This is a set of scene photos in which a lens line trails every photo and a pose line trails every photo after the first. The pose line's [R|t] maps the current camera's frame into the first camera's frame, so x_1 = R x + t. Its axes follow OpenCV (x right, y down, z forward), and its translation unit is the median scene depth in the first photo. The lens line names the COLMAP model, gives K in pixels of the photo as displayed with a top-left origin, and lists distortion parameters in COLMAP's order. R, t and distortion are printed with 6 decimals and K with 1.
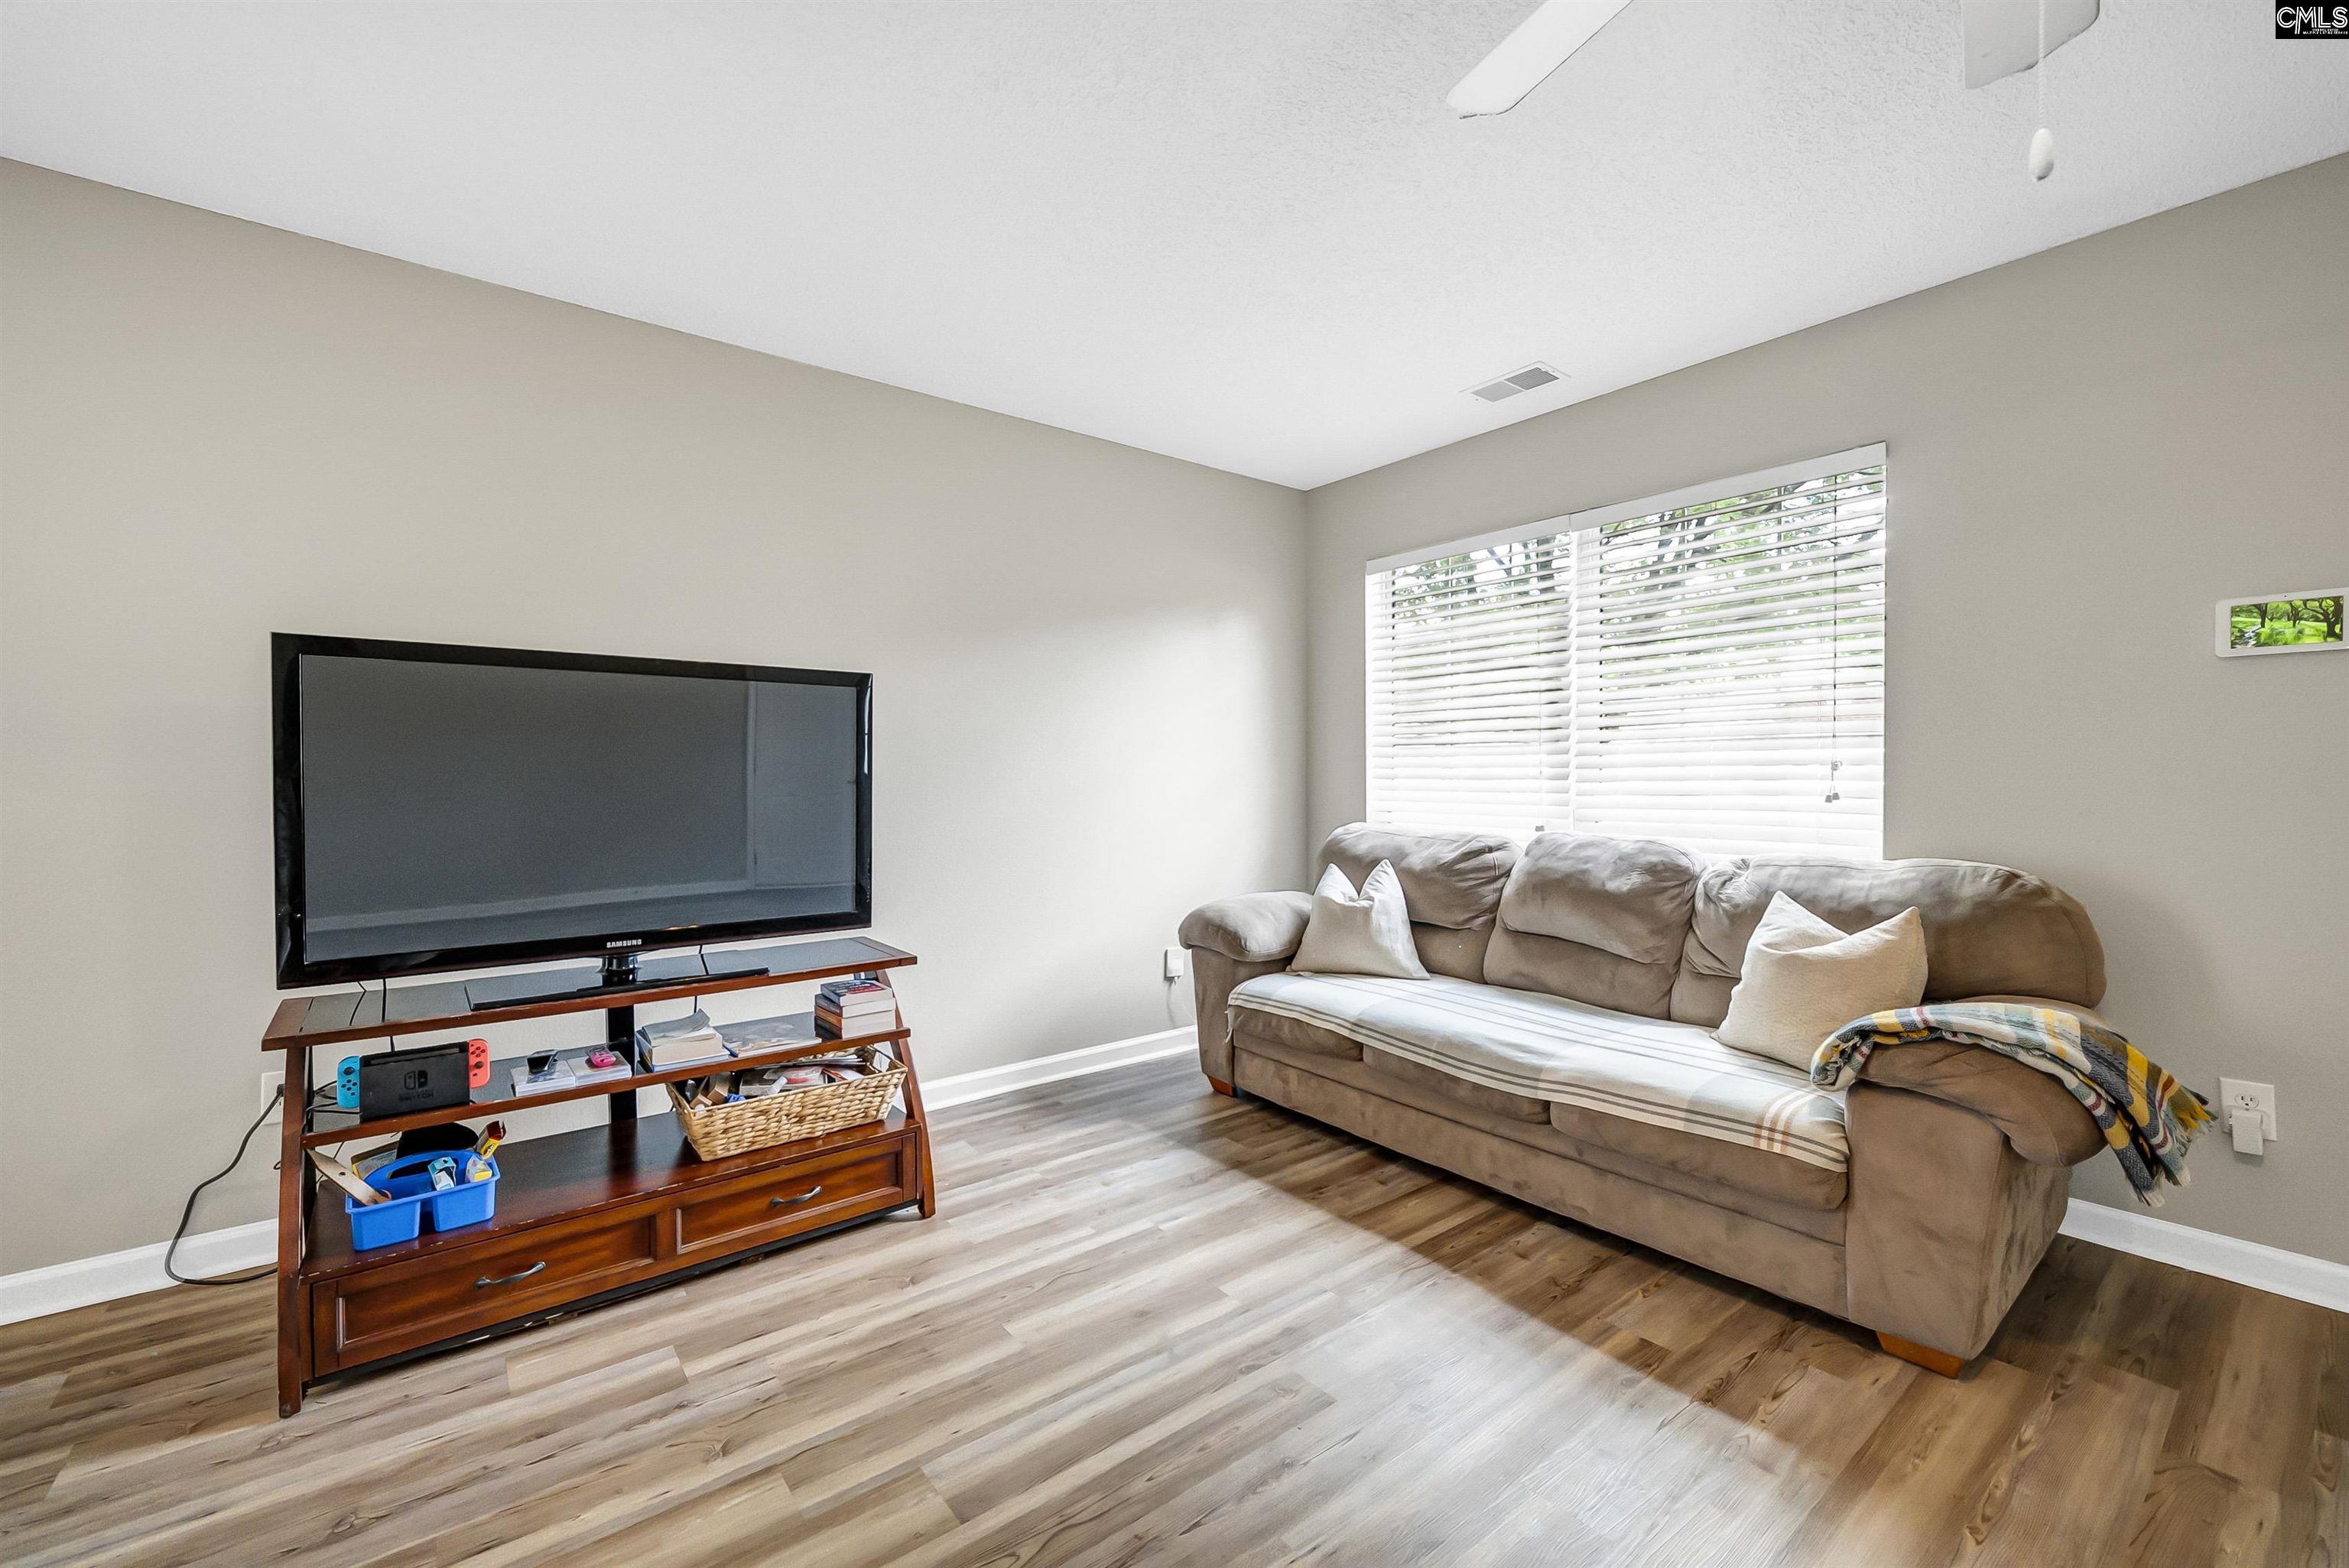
lens RADIAL K [[909.0, 0, 1174.5], [0, 909.0, 784.0], [0, 0, 1]] dist [0.000315, 0.000081]
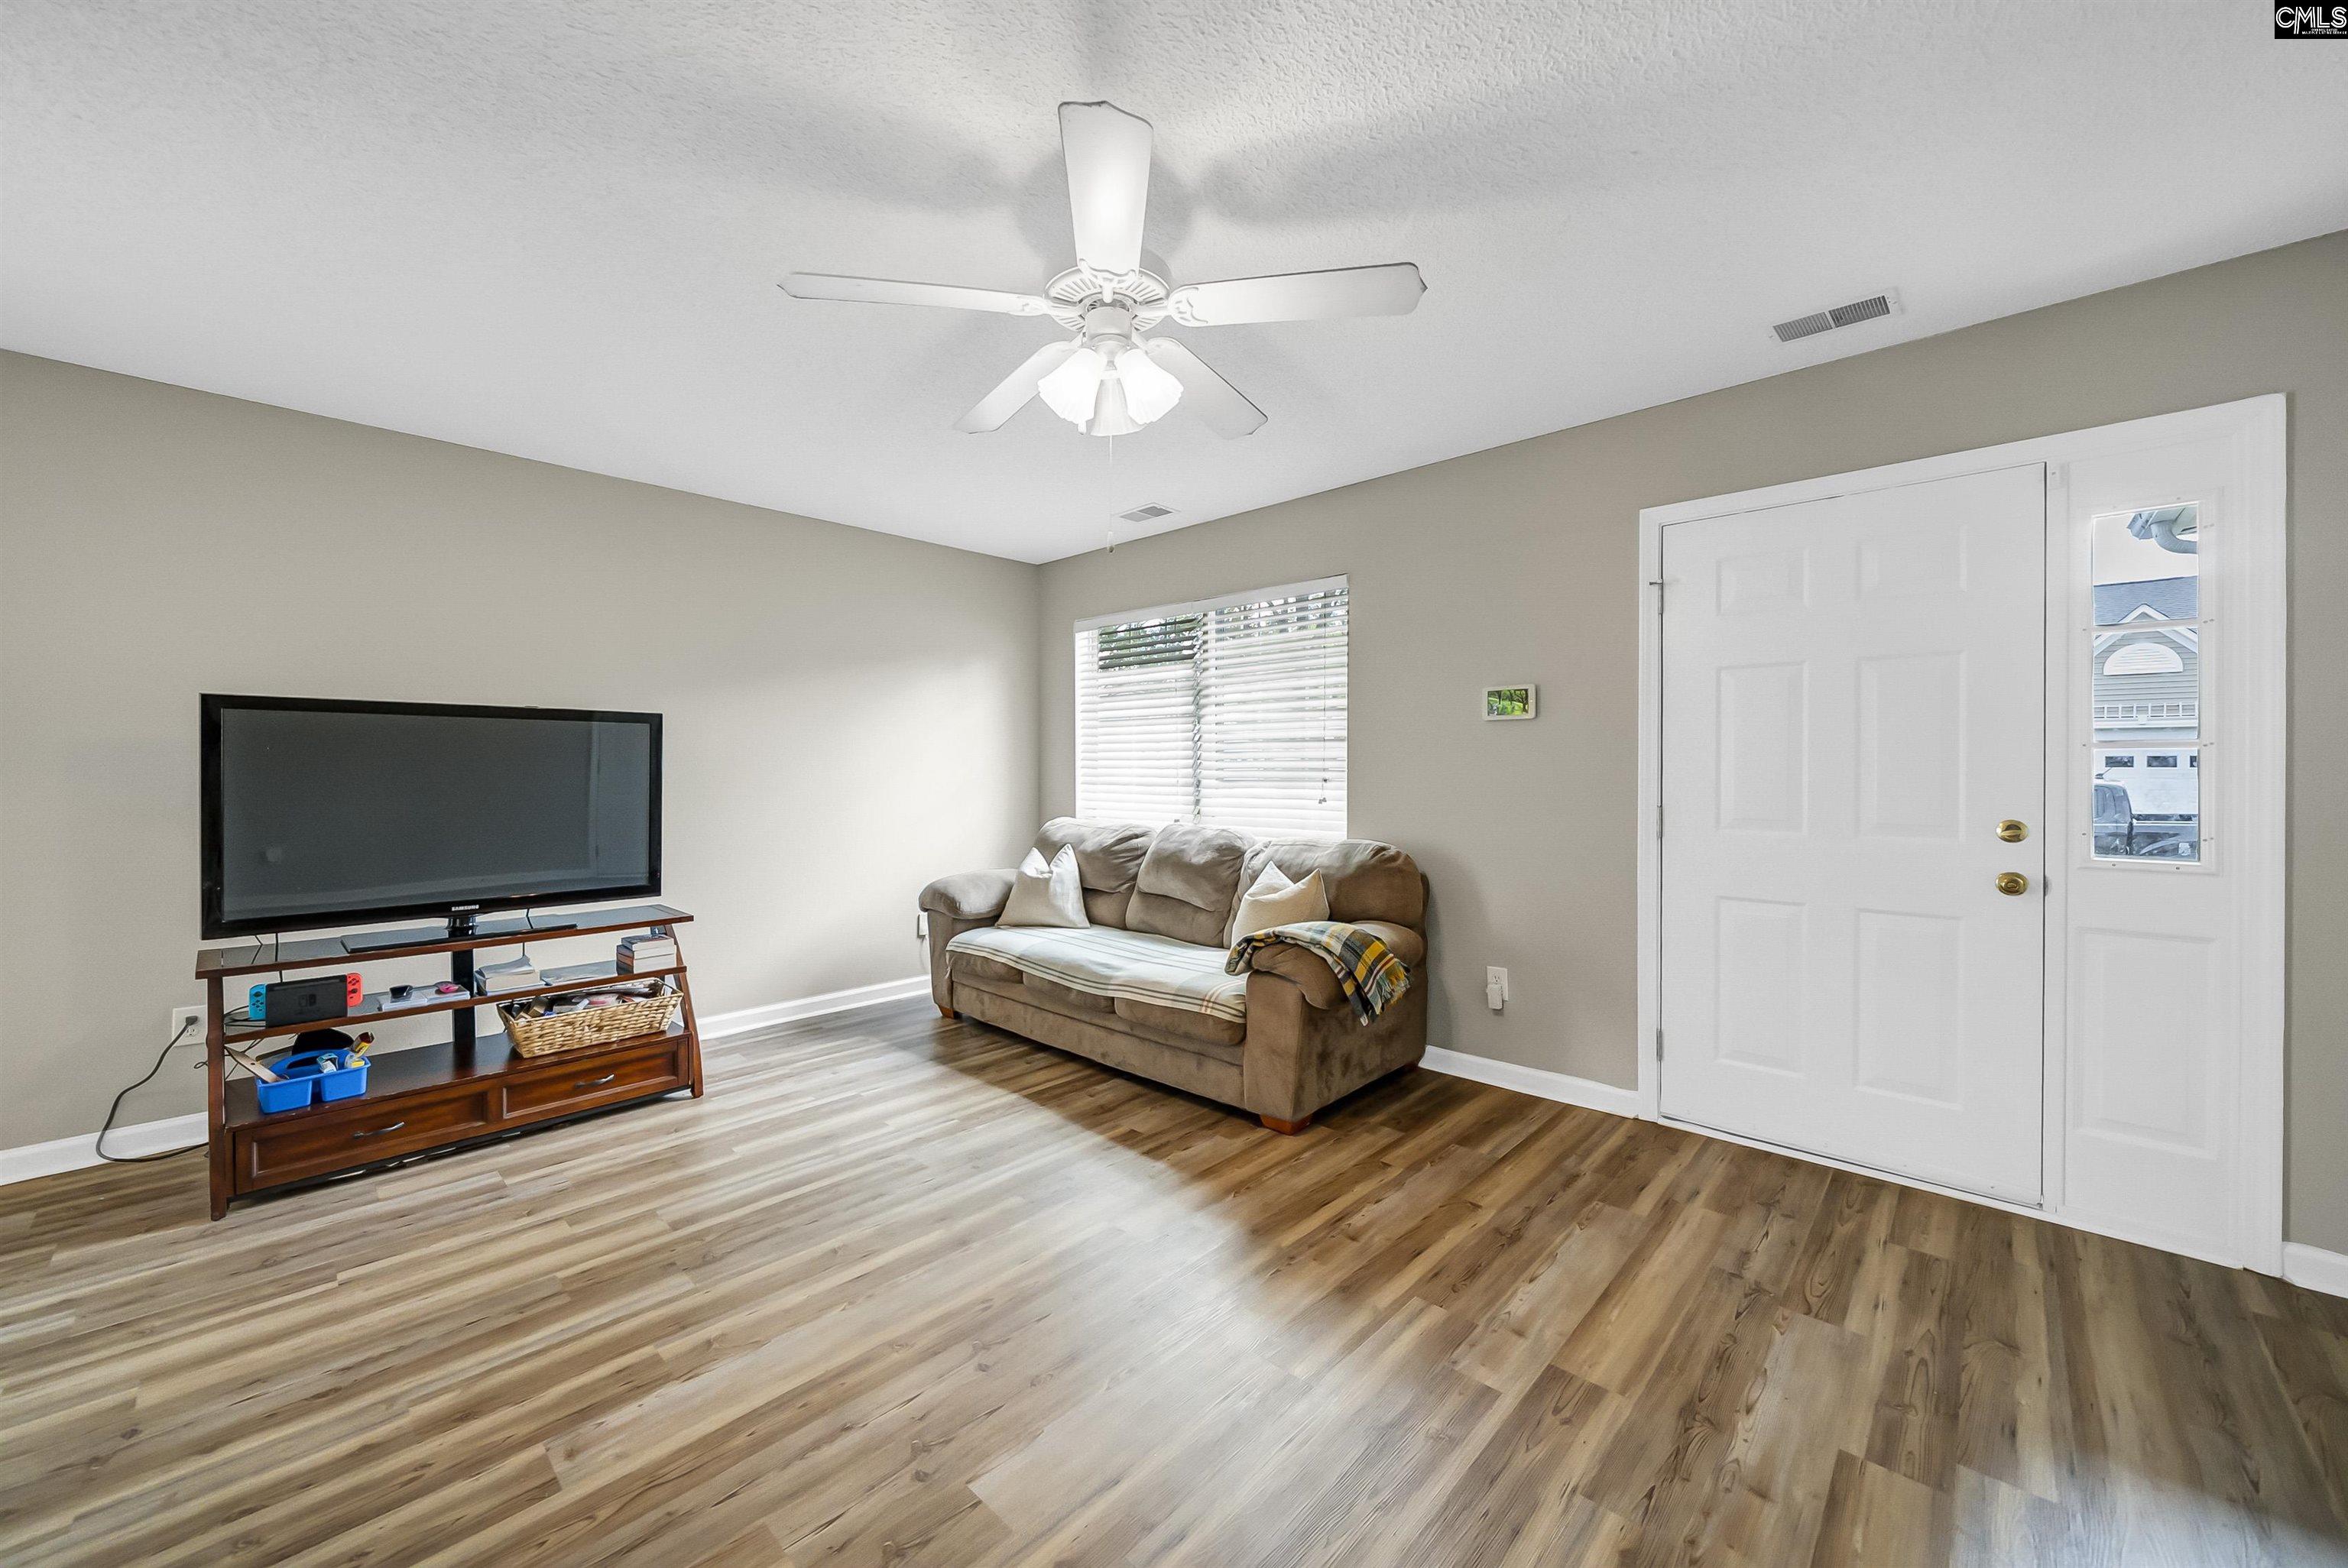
lens RADIAL K [[842.7, 0, 1147.4], [0, 842.7, 772.8], [0, 0, 1]] dist [-0.000798, 0.000009]
pose [[0.991944, 0.001074, 0.126673, 0.284722], [-0.000279, 0.999980, -0.006298, -0.027151], [-0.126677, 0.006212, 0.991925, -0.441178]]
